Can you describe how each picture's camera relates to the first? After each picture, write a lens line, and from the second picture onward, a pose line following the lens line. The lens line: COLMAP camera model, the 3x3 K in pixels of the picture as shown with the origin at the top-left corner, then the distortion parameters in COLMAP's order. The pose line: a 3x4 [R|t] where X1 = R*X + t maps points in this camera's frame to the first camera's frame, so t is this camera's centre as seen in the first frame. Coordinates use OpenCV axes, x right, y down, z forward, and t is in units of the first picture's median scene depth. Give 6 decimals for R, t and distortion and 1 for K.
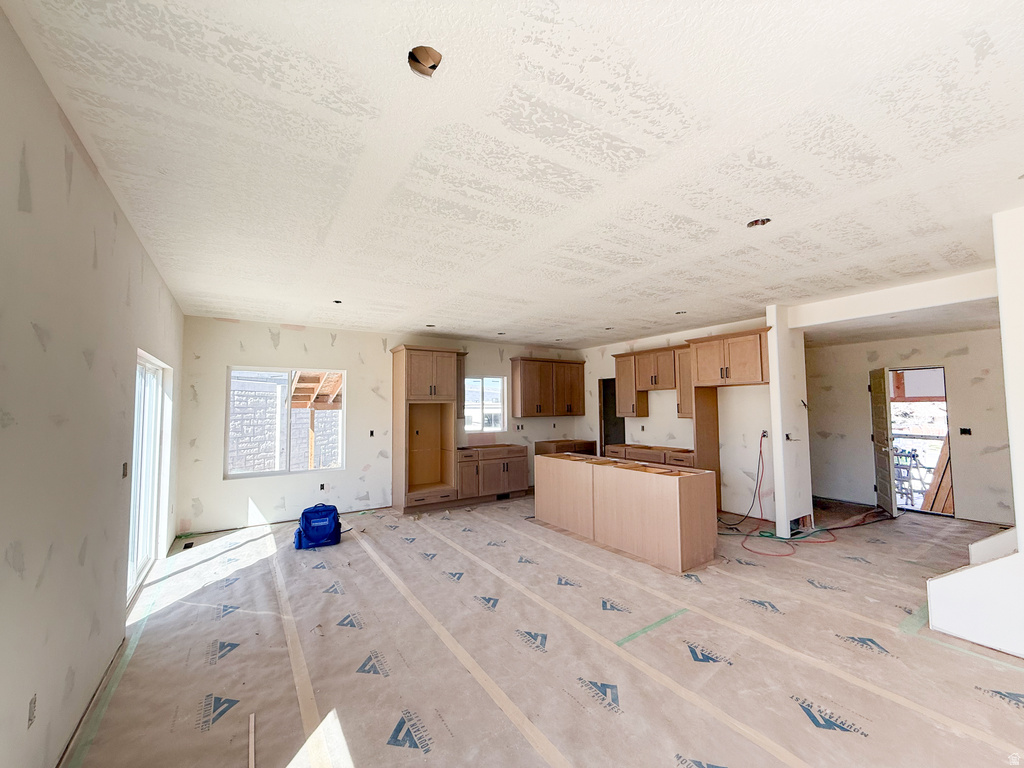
lens RADIAL K [[404.6, 0, 512.0], [0, 404.6, 384.0], [0, 0, 1]] dist [-0.000212, -0.000001]
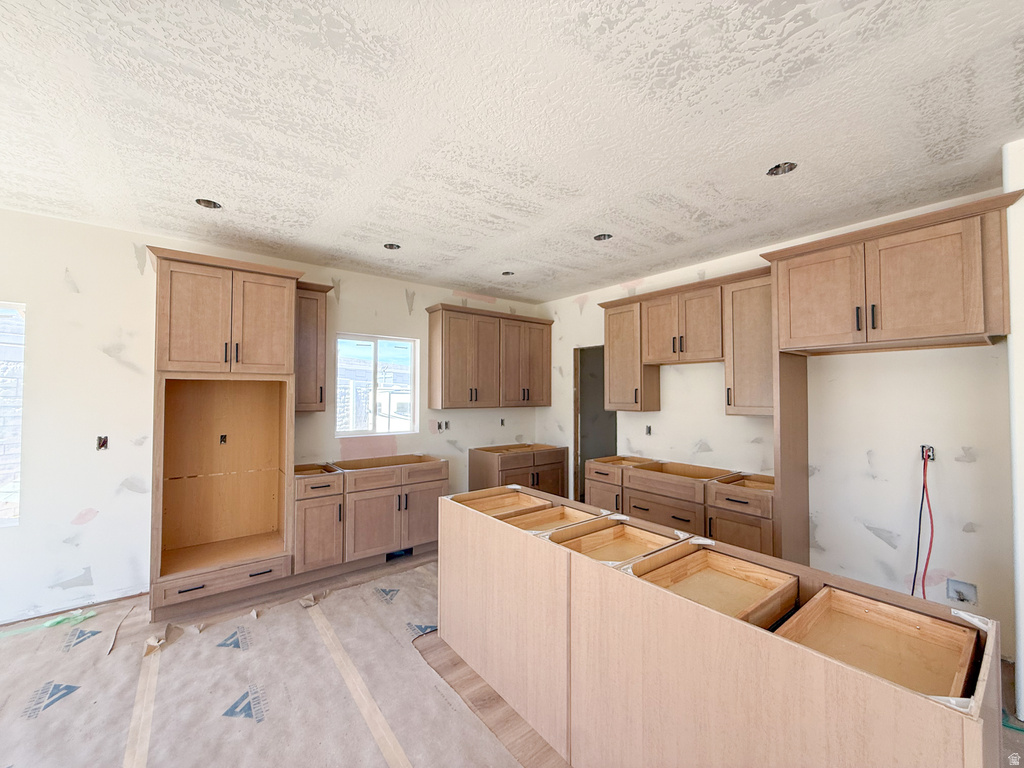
lens RADIAL K [[404.6, 0, 512.0], [0, 404.6, 384.0], [0, 0, 1]] dist [-0.000212, -0.000001]
pose [[0.996716, 0.013913, 0.079776, 0.085927], [-0.016563, 0.999329, 0.032658, 0.029268], [-0.079268, -0.033872, 0.996278, 0.472888]]
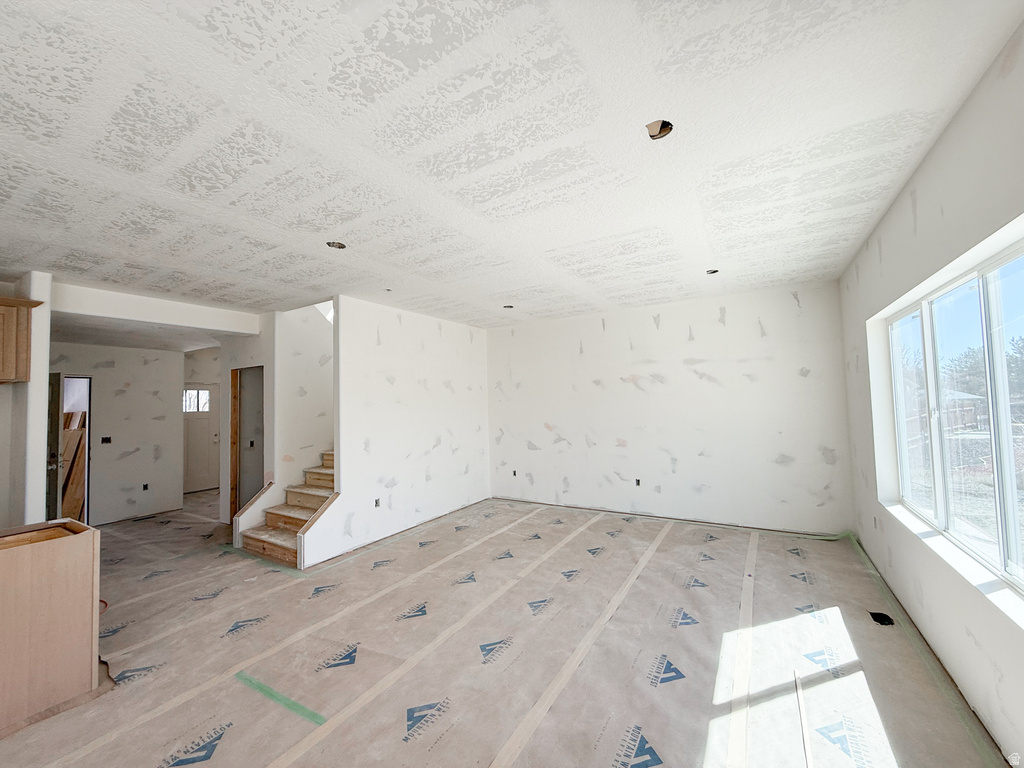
lens RADIAL K [[404.6, 0, 512.0], [0, 404.6, 384.0], [0, 0, 1]] dist [-0.000212, -0.000001]
pose [[-0.422662, 0.061922, 0.904169, -0.239940], [-0.020632, 0.996747, -0.077907, 0.026534], [-0.906052, -0.051584, -0.420010, 0.406837]]
